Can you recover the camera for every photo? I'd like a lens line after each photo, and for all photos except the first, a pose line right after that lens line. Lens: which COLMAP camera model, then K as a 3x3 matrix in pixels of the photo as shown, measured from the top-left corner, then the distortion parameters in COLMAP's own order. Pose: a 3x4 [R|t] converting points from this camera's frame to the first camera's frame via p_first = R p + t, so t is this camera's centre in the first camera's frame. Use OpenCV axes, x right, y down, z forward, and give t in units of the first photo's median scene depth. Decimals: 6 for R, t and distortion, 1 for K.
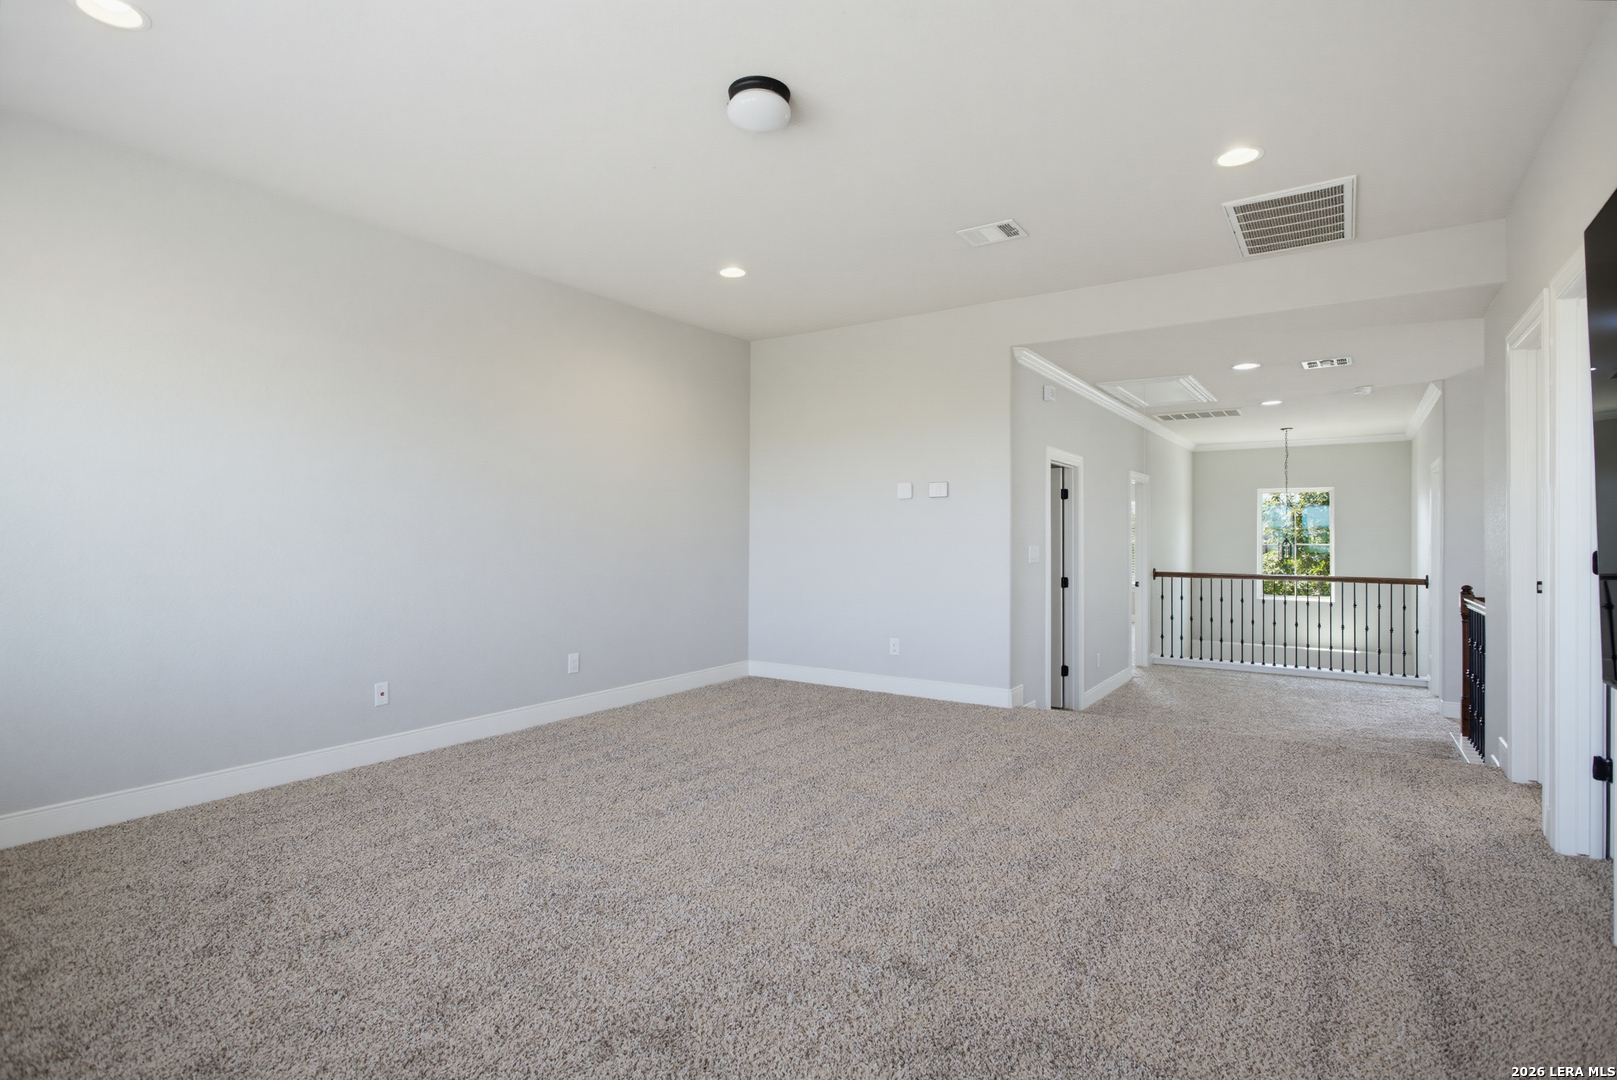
lens RADIAL K [[827.4, 0, 808.5], [0, 827.4, 540.0], [0, 0, 1]] dist [-0.008089, 0.001636]
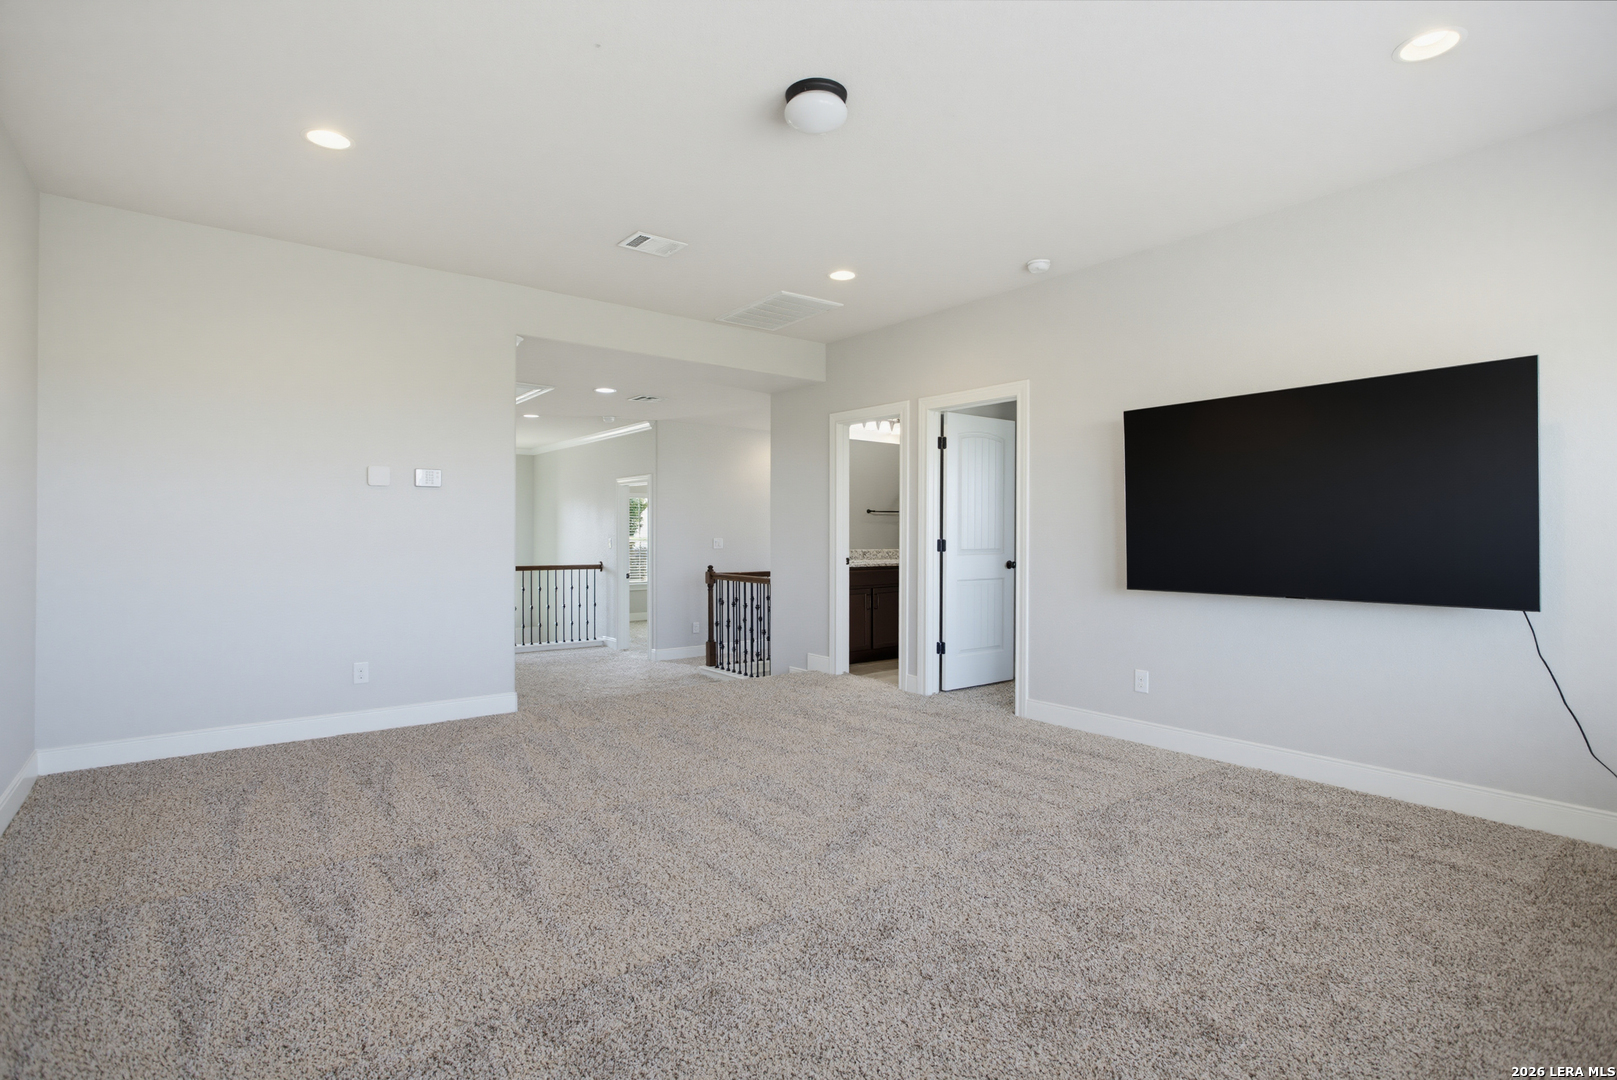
lens RADIAL K [[827.4, 0, 808.5], [0, 827.4, 540.0], [0, 0, 1]] dist [-0.008089, 0.001636]
pose [[0.284839, -0.009331, 0.958530, -0.525577], [0.005517, 0.999952, 0.008095, -0.001314], [-0.958559, 0.002982, 0.284877, 0.367534]]
